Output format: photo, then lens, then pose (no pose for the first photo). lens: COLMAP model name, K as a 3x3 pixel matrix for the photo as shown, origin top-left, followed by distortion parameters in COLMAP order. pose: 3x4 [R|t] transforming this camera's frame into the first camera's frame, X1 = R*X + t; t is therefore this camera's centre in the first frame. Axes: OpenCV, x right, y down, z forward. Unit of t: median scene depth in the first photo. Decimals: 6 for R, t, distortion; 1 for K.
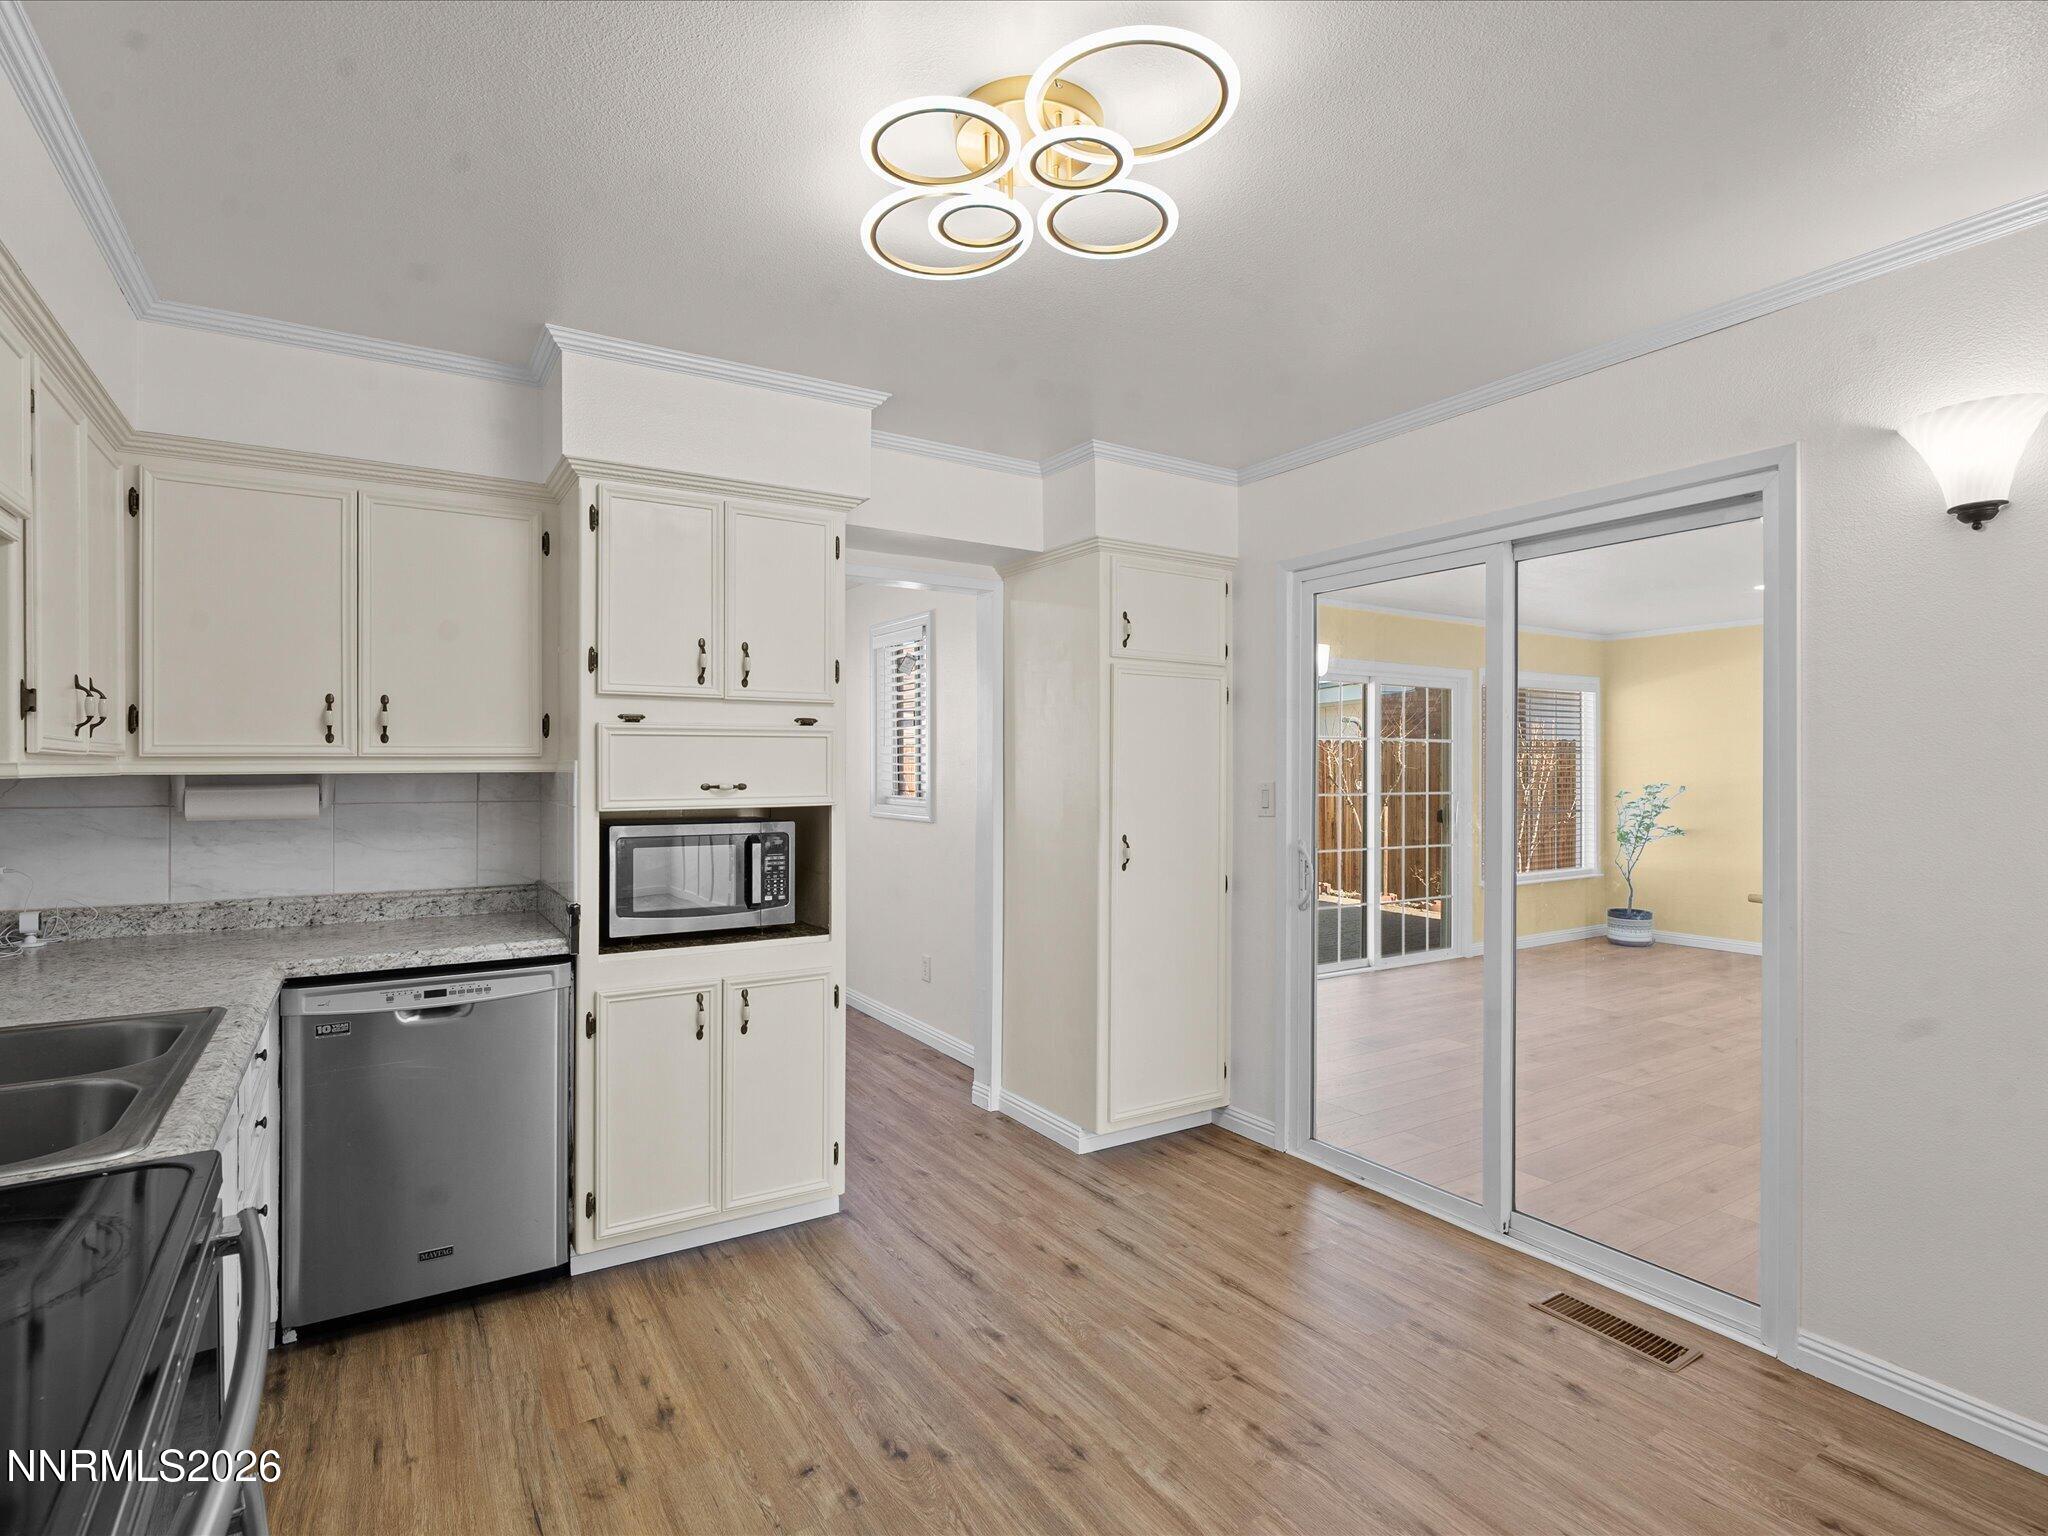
lens RADIAL K [[1041.9, 0, 1013.4], [0, 1041.9, 761.5], [0, 0, 1]] dist [-0.007721, 0.002593]
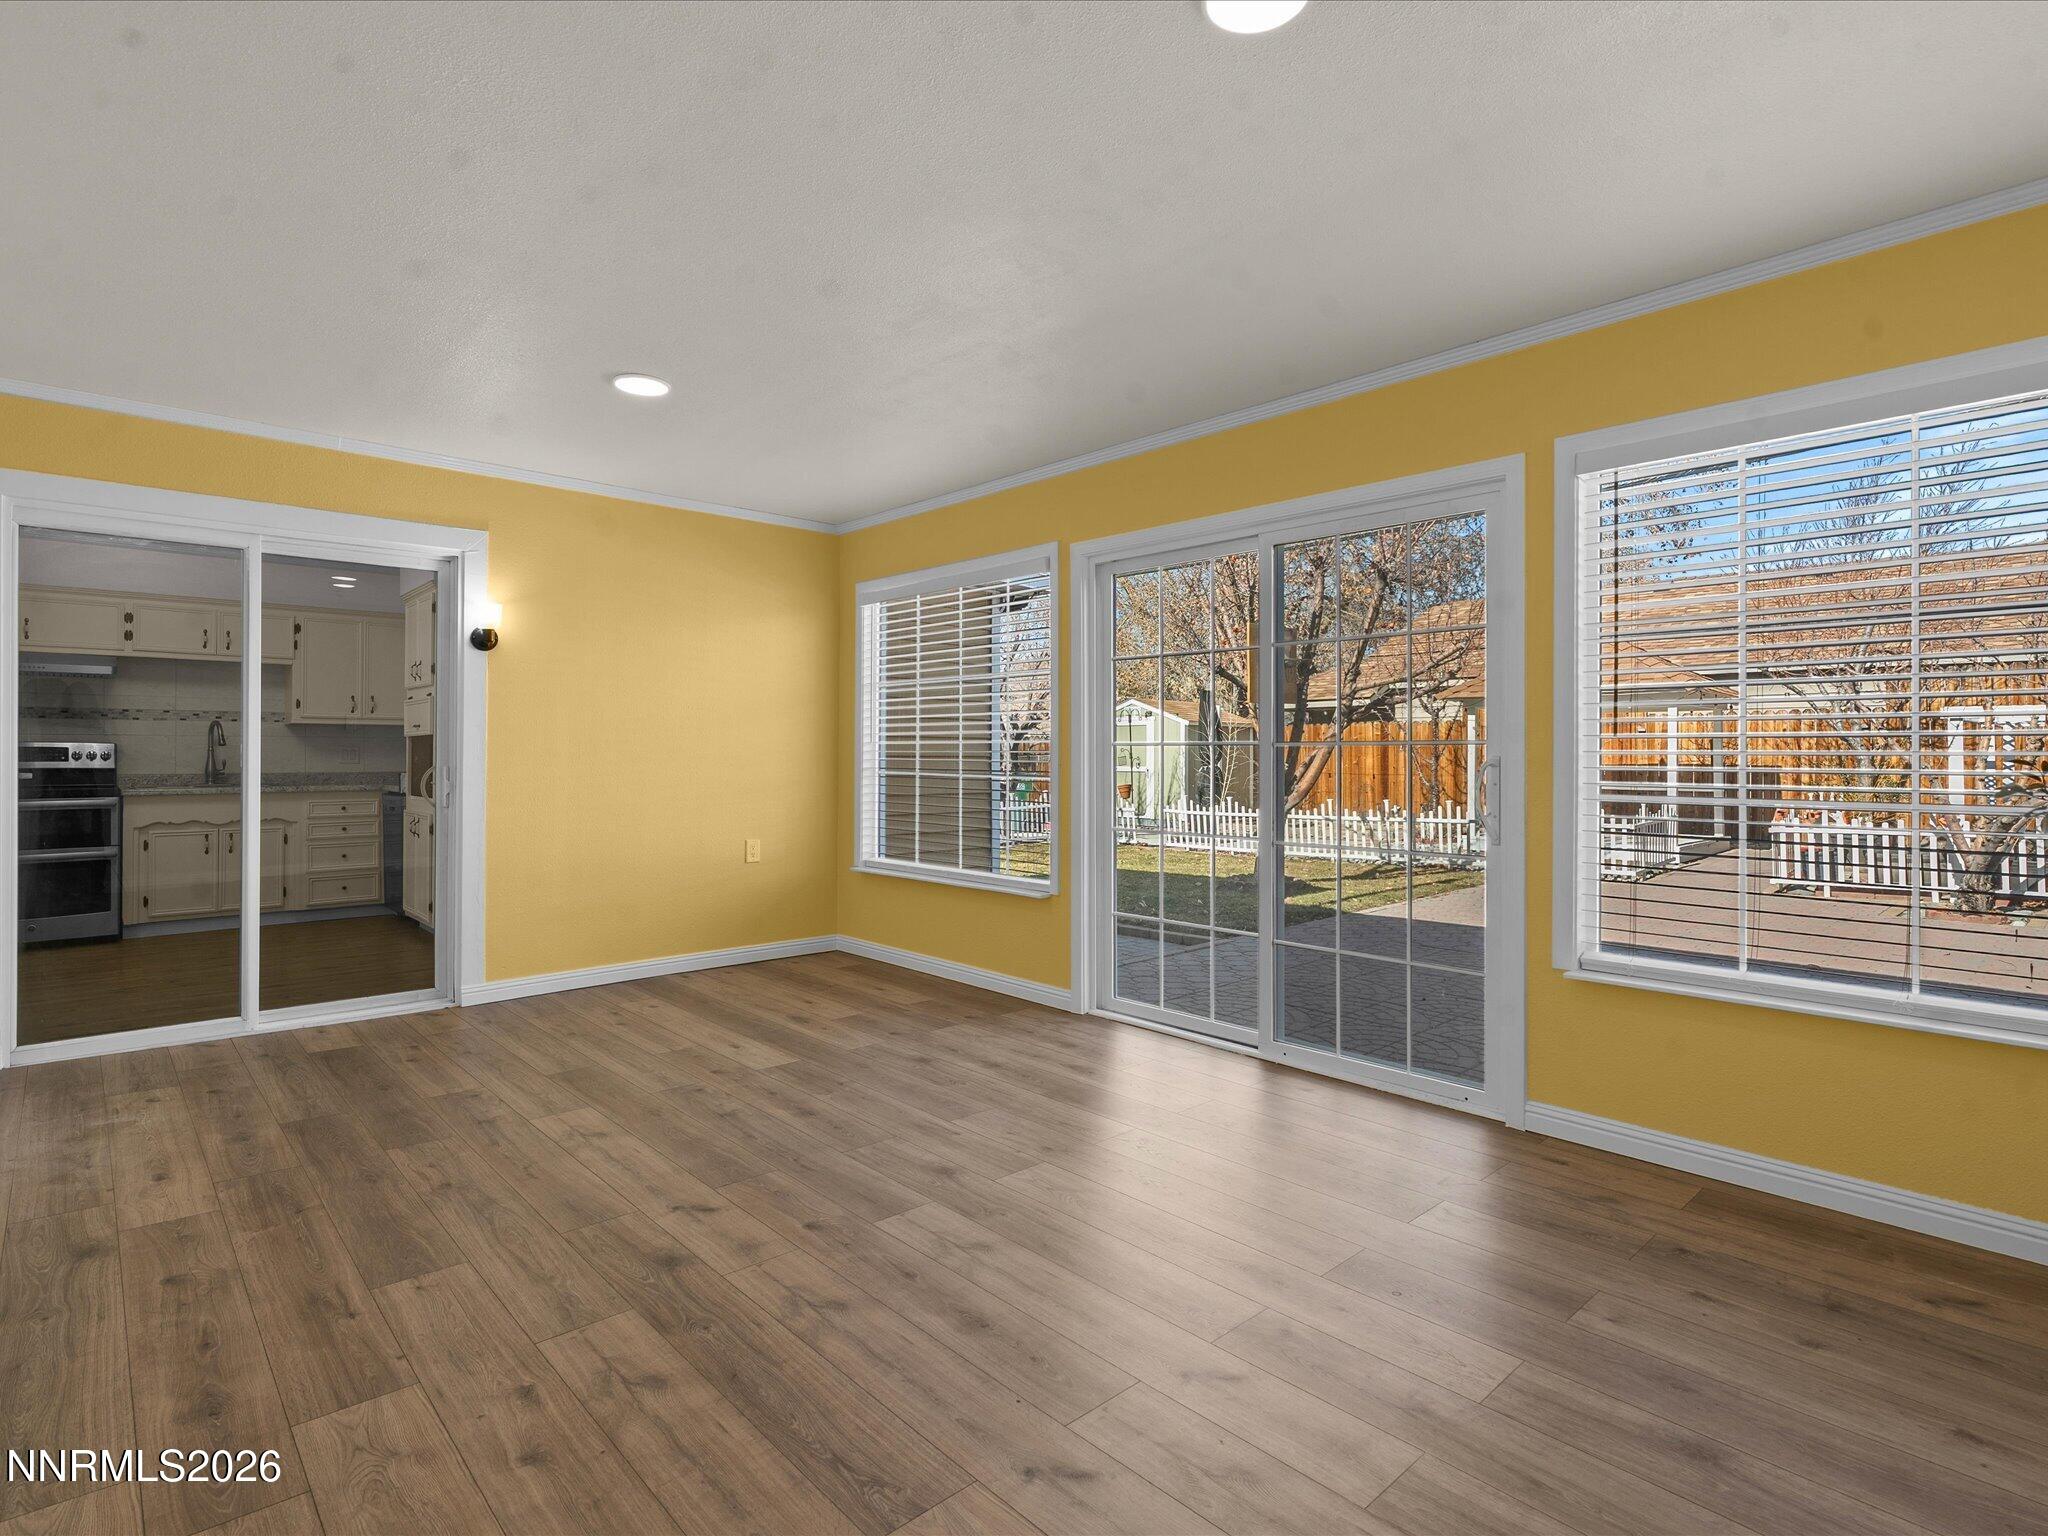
lens RADIAL K [[1041.9, 0, 1013.4], [0, 1041.9, 761.5], [0, 0, 1]] dist [-0.007721, 0.002593]
pose [[0.169290, 0.004846, -0.985554, 2.190736], [0.003530, 0.999979, 0.005523, 0.095855], [0.985560, -0.004414, 0.169269, 1.933460]]
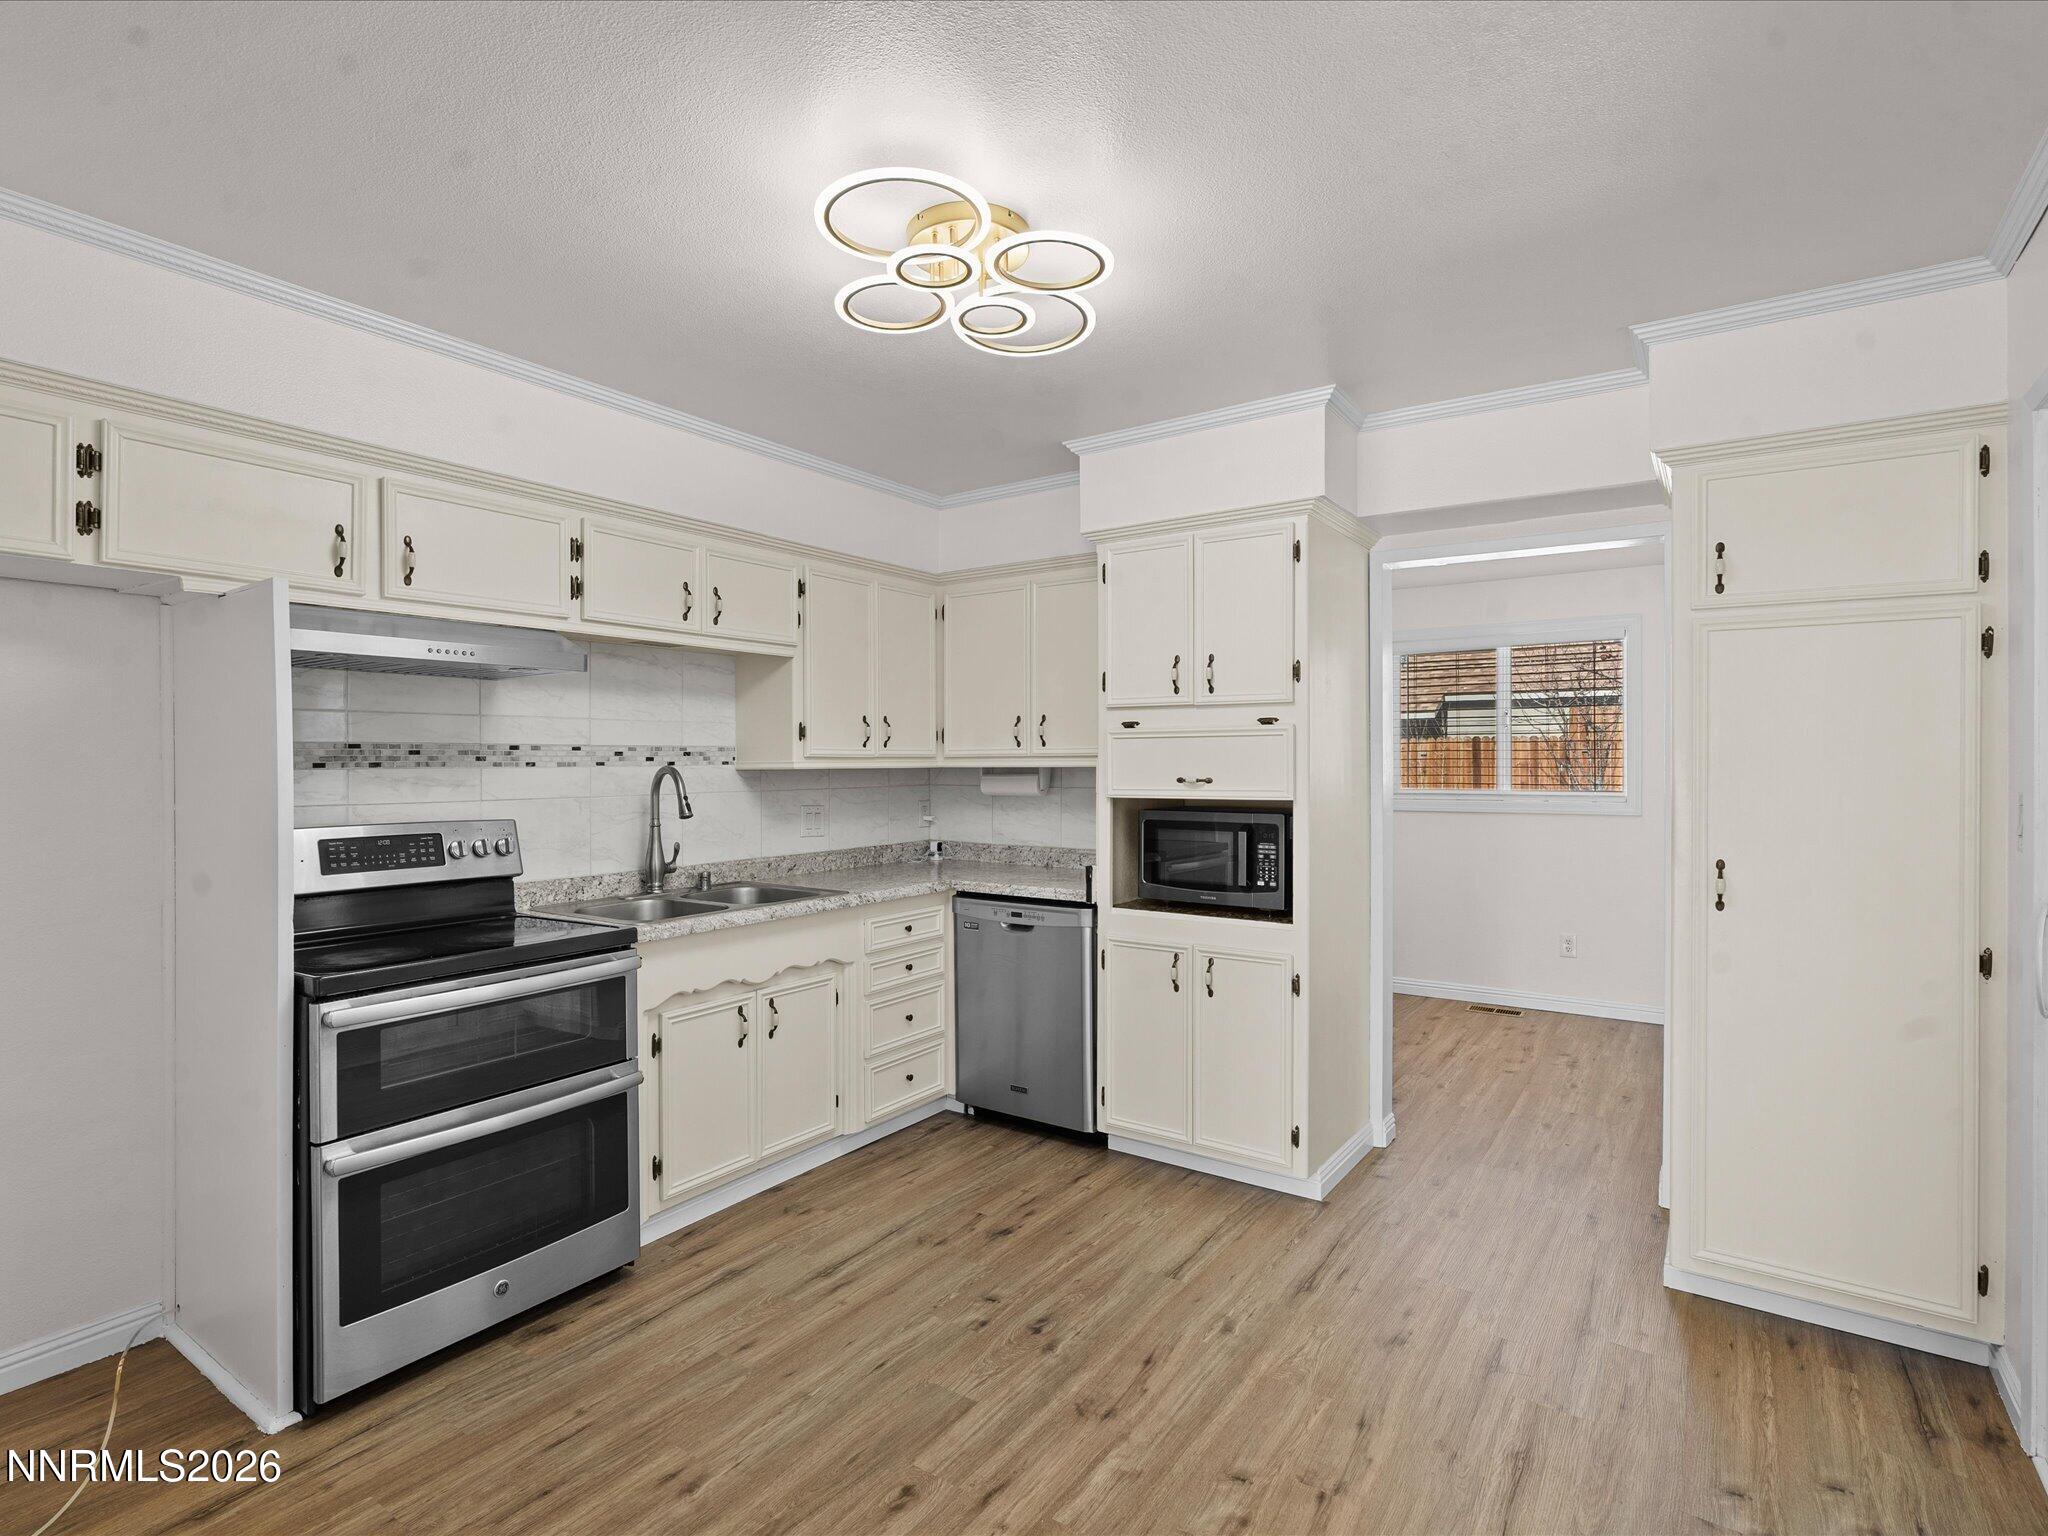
lens RADIAL K [[1041.9, 0, 1013.4], [0, 1041.9, 761.5], [0, 0, 1]] dist [-0.007721, 0.002593]
pose [[0.385756, 0.000708, -0.922600, 0.732094], [0.006010, 0.999977, 0.003280, -0.001907], [0.922581, -0.006810, 0.385743, 0.372224]]
